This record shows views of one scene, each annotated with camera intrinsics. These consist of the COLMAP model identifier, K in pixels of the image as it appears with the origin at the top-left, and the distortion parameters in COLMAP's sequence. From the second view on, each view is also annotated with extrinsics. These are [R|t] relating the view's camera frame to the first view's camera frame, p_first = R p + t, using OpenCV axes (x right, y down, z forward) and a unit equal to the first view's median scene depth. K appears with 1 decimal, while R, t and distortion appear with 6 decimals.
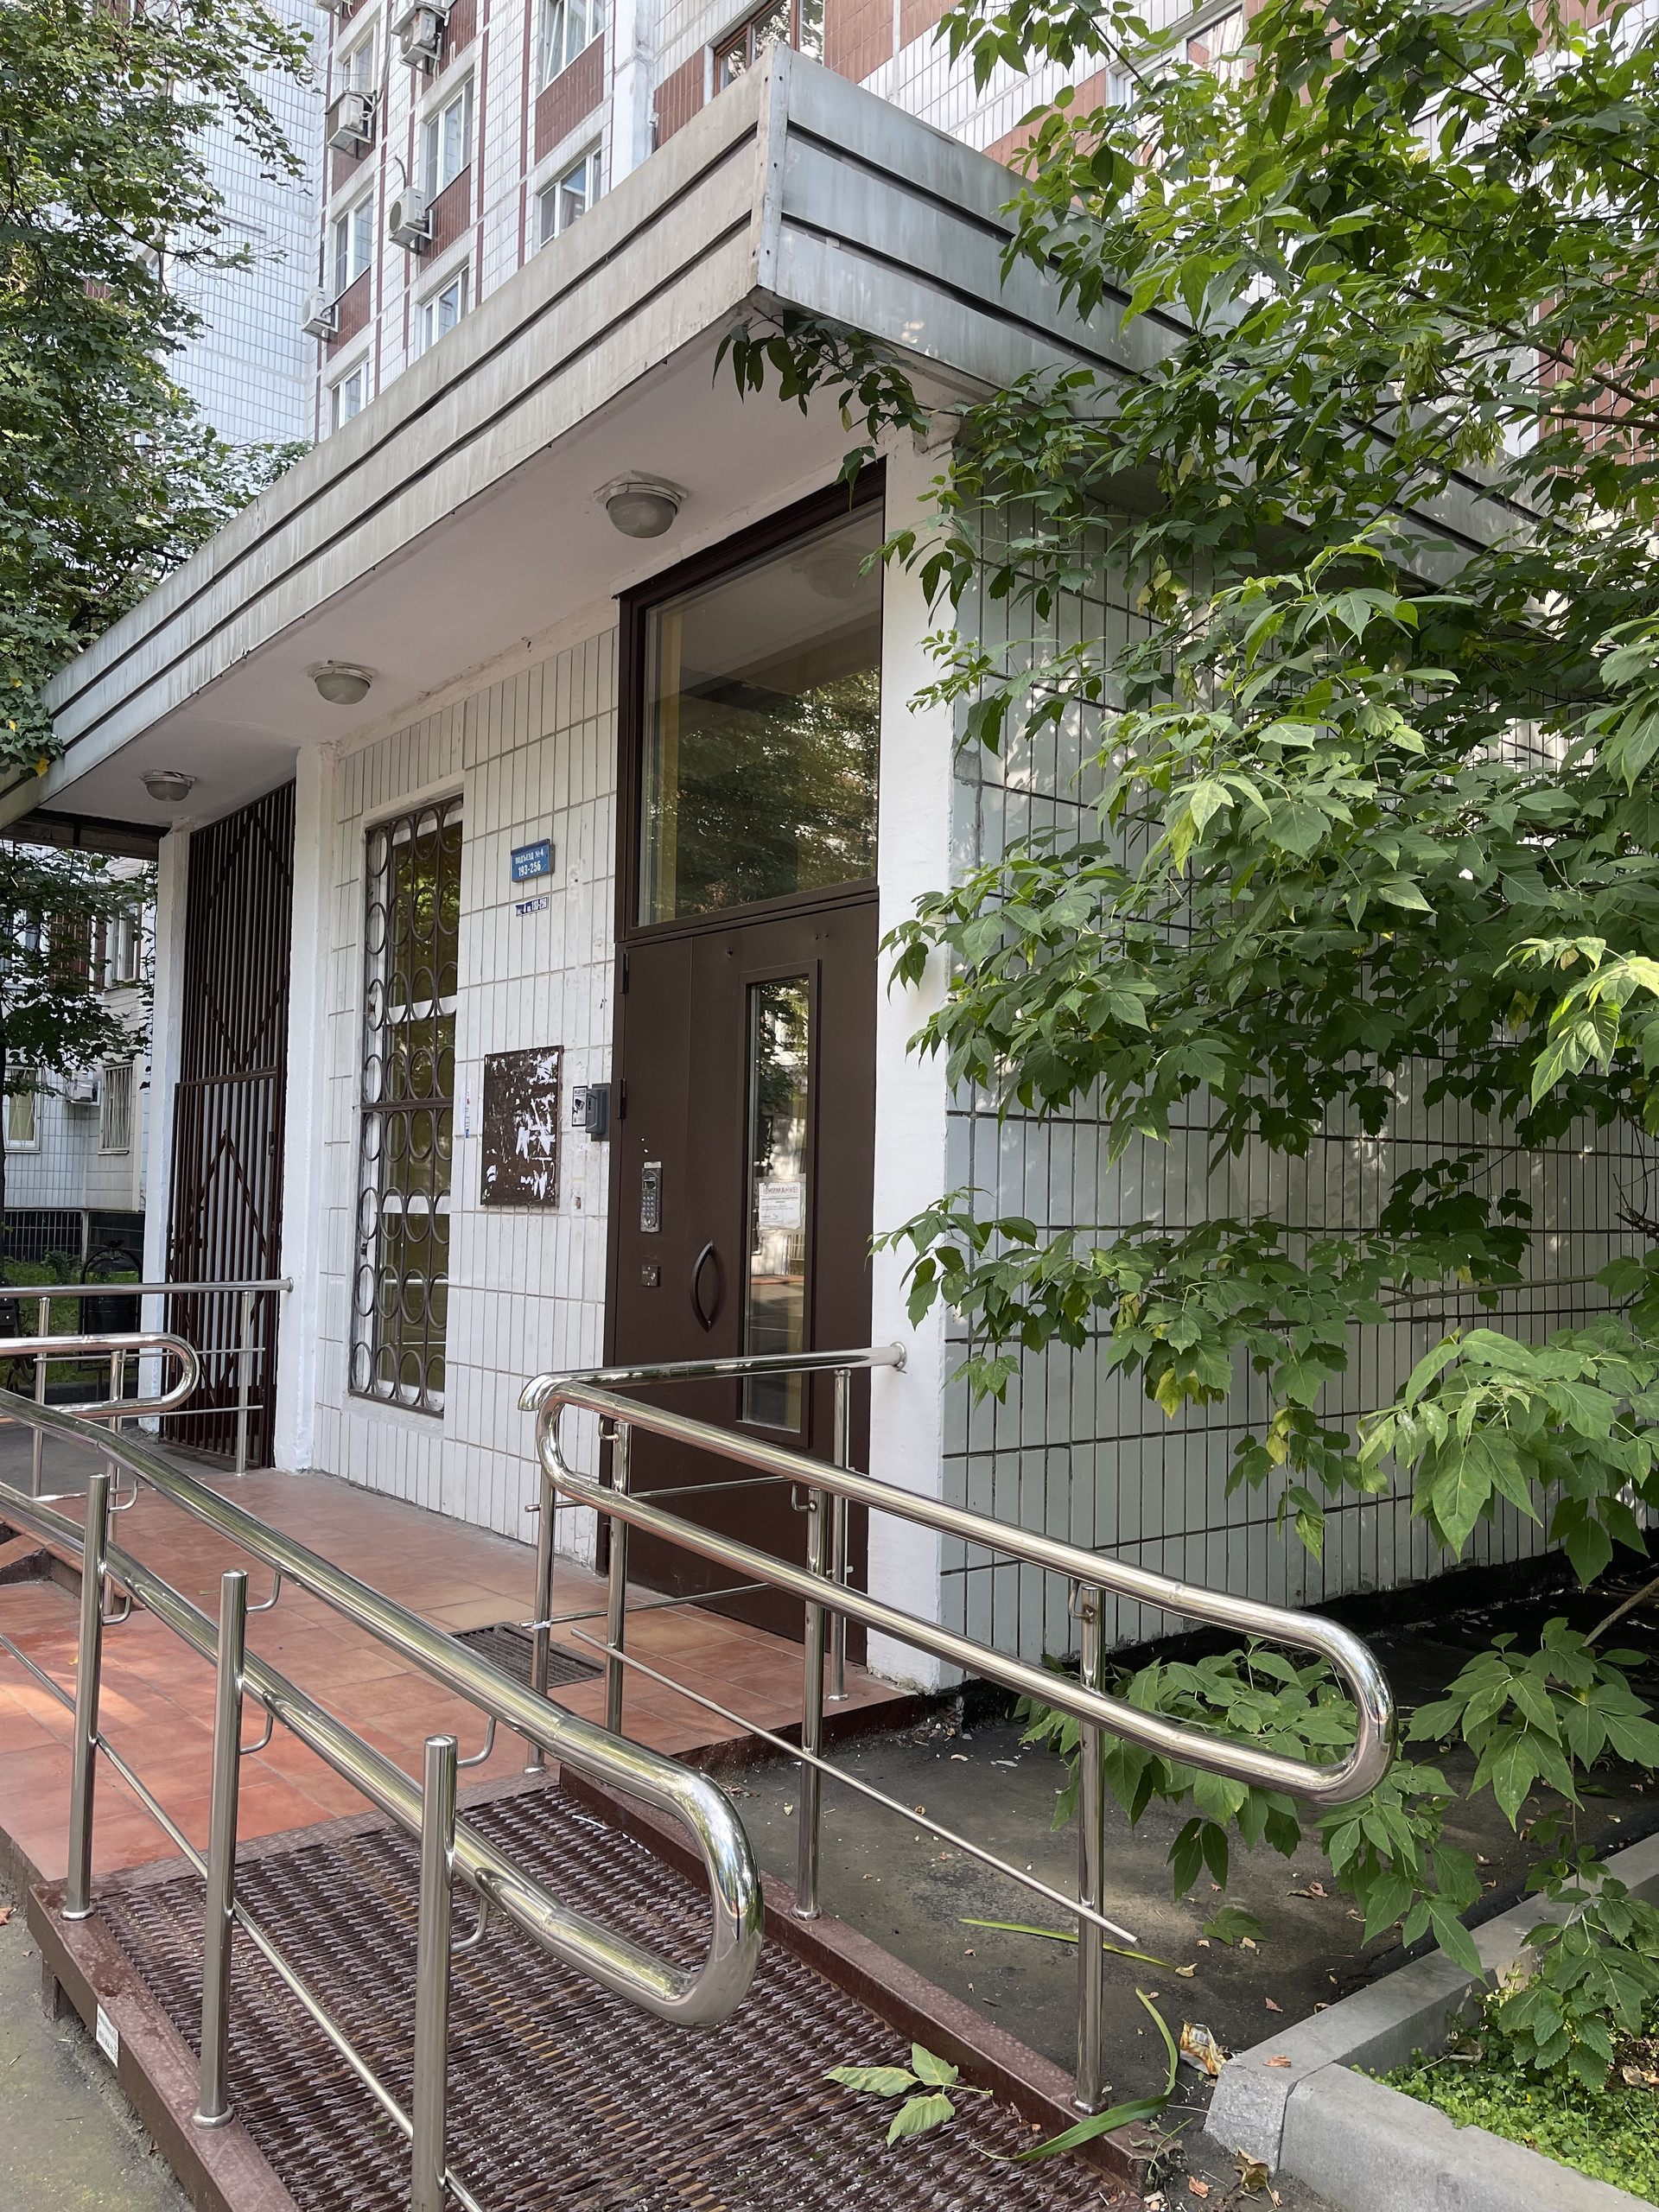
lens RADIAL K [[1677.8, 0, 831.7], [0, 1677.8, 1105.4], [0, 0, 1]] dist [0.045305, -0.071751]
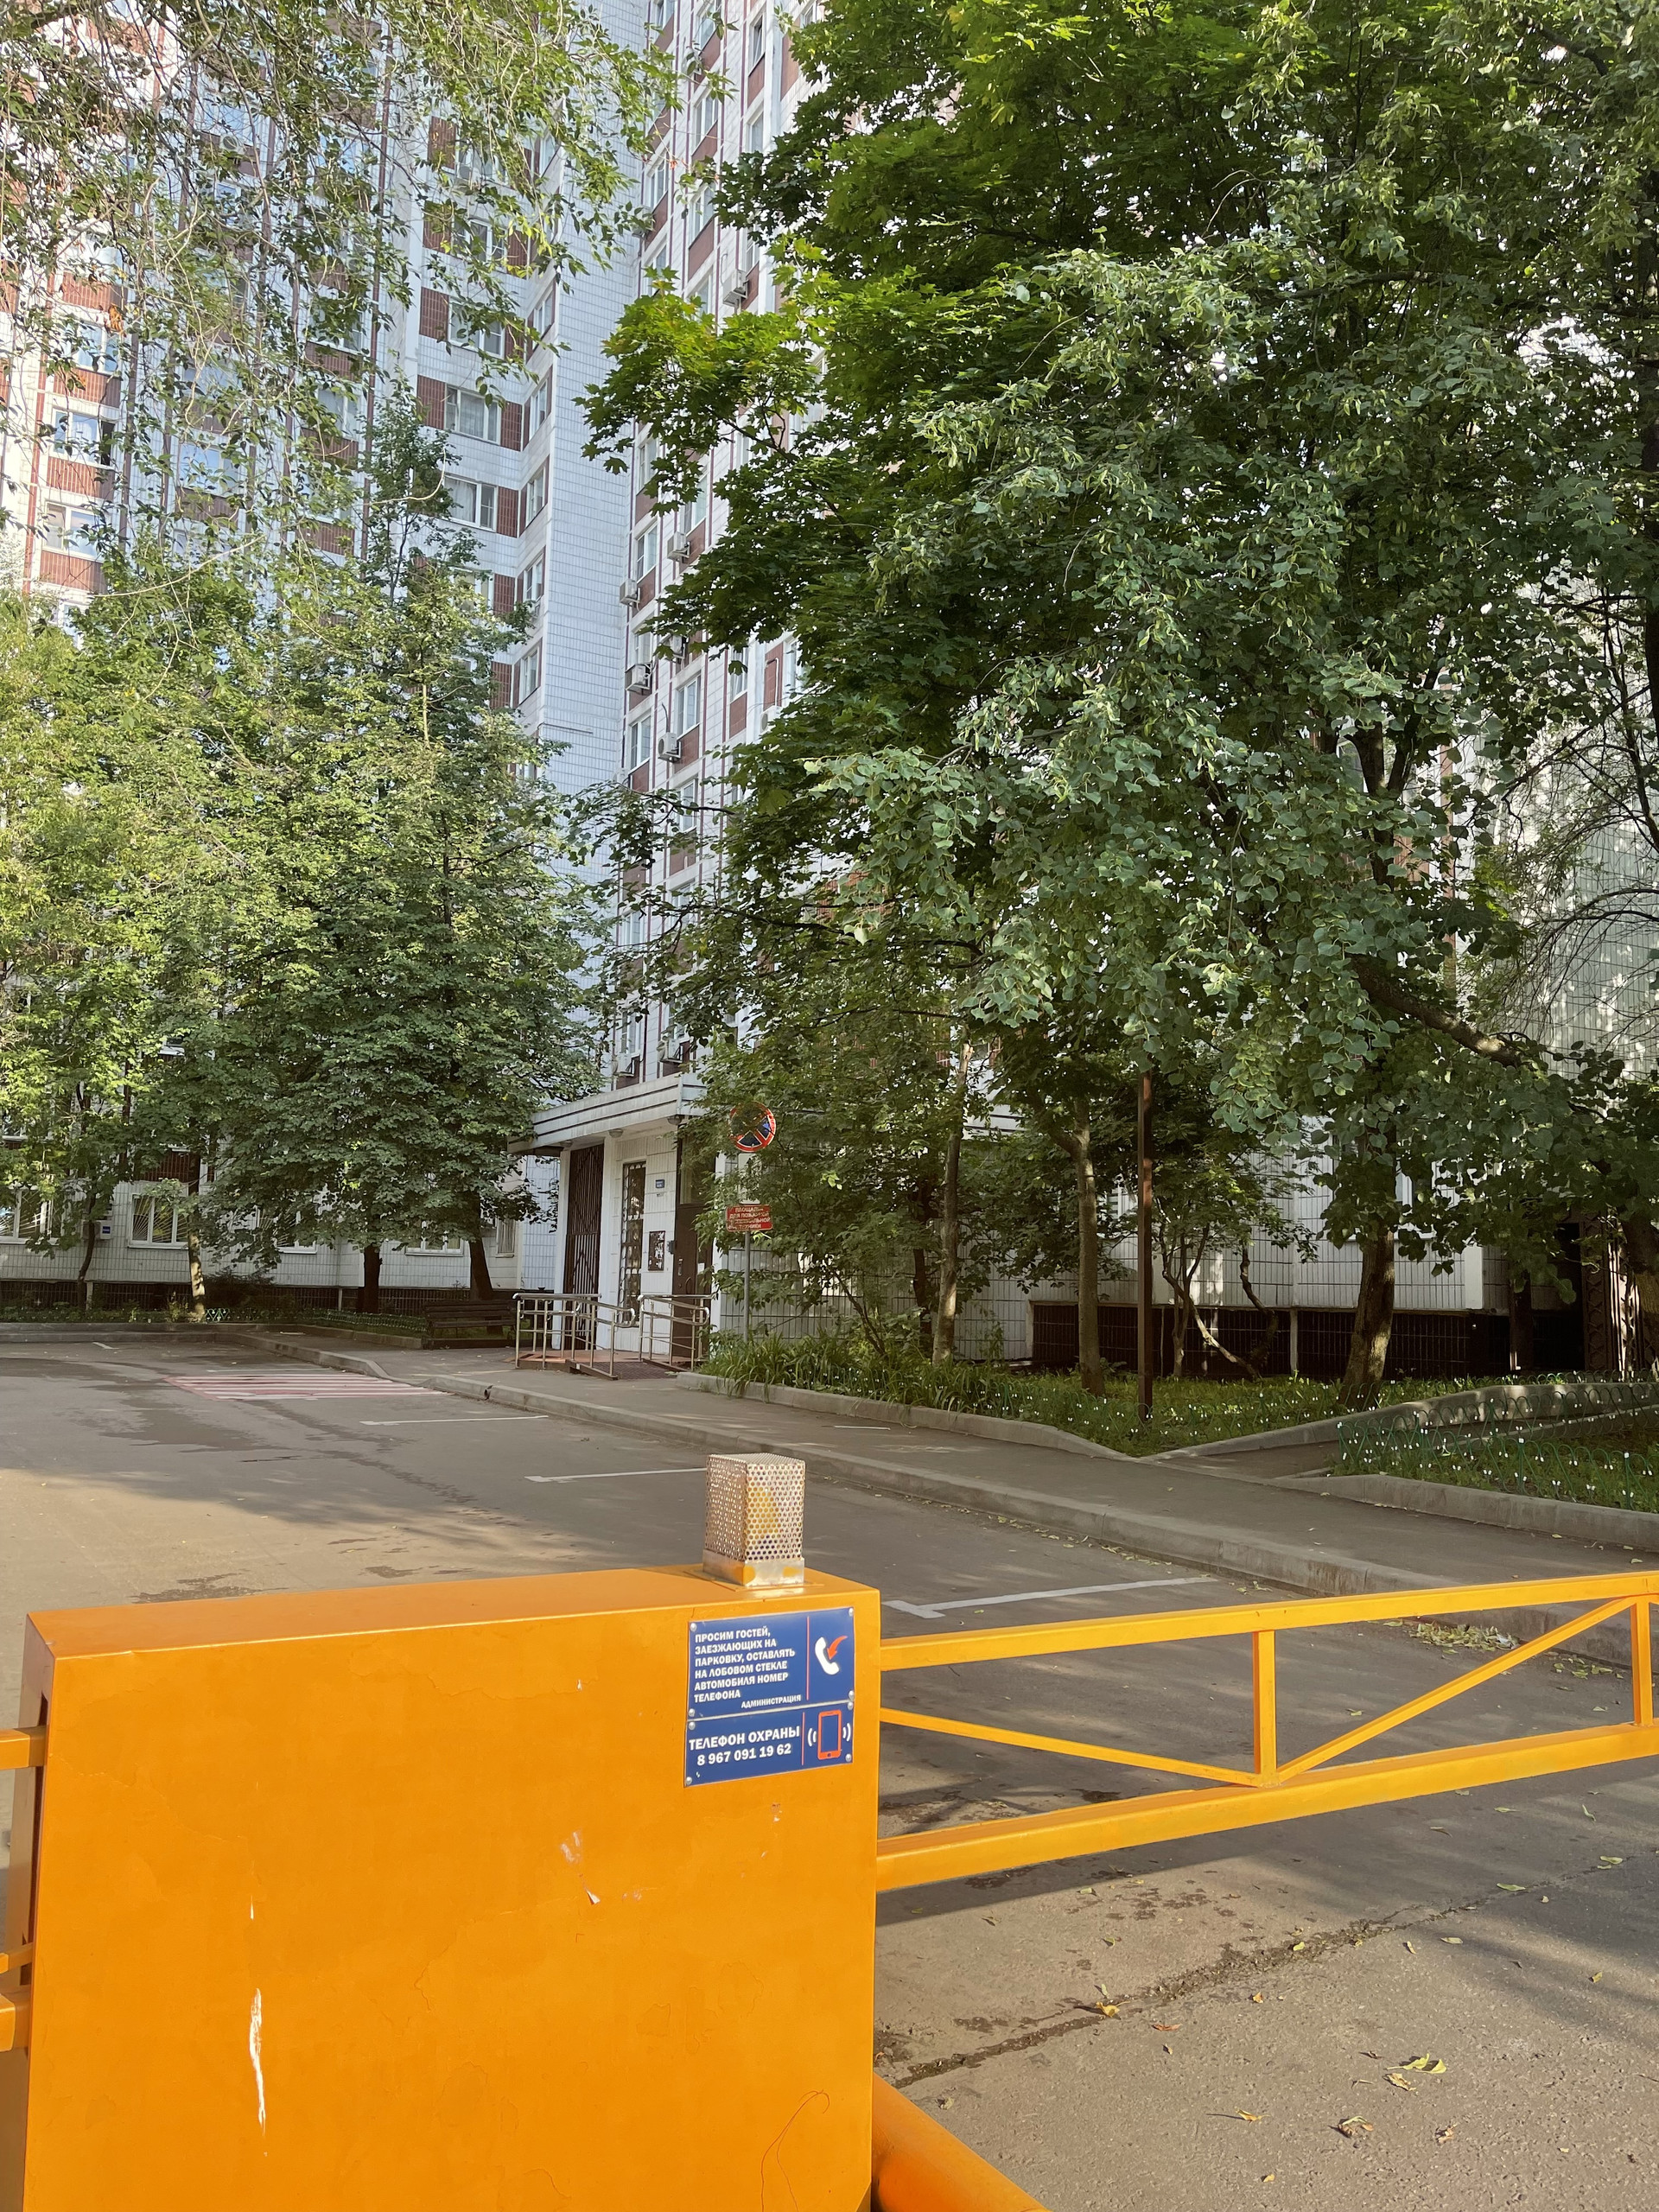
lens RADIAL K [[1677.8, 0, 830.8], [0, 1677.8, 1107.0], [0, 0, 1]] dist [0.045305, -0.071751]
pose [[0.984693, -0.009012, -0.174065, 0.789688], [-0.001574, 0.998162, -0.060583, -0.073871], [0.174291, 0.059929, 0.982869, -2.461290]]
